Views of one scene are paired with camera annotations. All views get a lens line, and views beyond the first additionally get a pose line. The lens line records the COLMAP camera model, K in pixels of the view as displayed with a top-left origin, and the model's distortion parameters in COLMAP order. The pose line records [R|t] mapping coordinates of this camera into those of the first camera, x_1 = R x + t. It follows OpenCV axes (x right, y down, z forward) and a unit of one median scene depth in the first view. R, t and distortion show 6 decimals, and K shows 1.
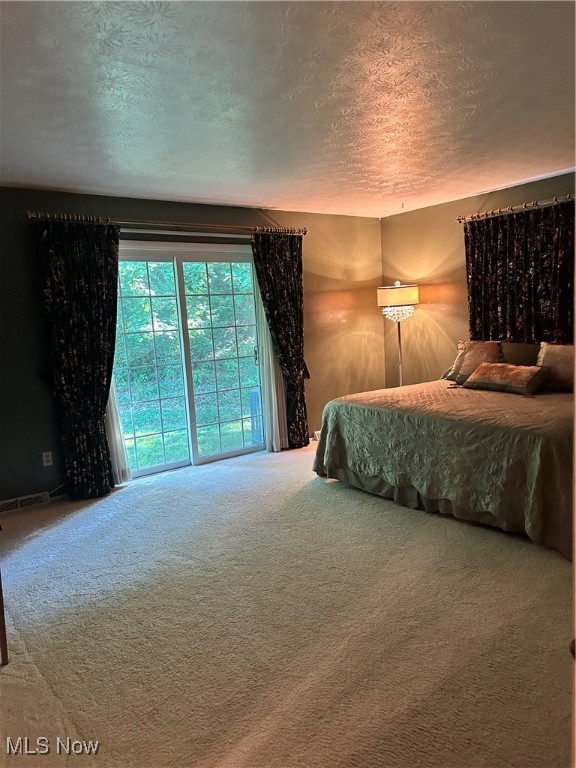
lens RADIAL K [[578.9, 0, 284.6], [0, 578.9, 385.7], [0, 0, 1]] dist [0.070902, -0.062249]
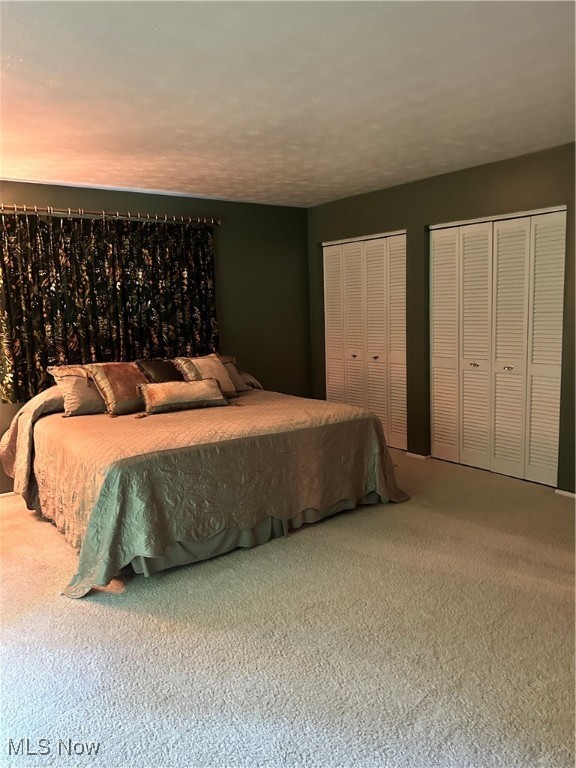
lens RADIAL K [[578.9, 0, 284.3], [0, 578.9, 382.6], [0, 0, 1]] dist [0.070902, -0.062249]
pose [[0.008902, -0.078290, 0.996891, -0.475056], [0.158346, 0.984462, 0.075900, -0.066549], [-0.987344, 0.157178, 0.021160, 0.685724]]
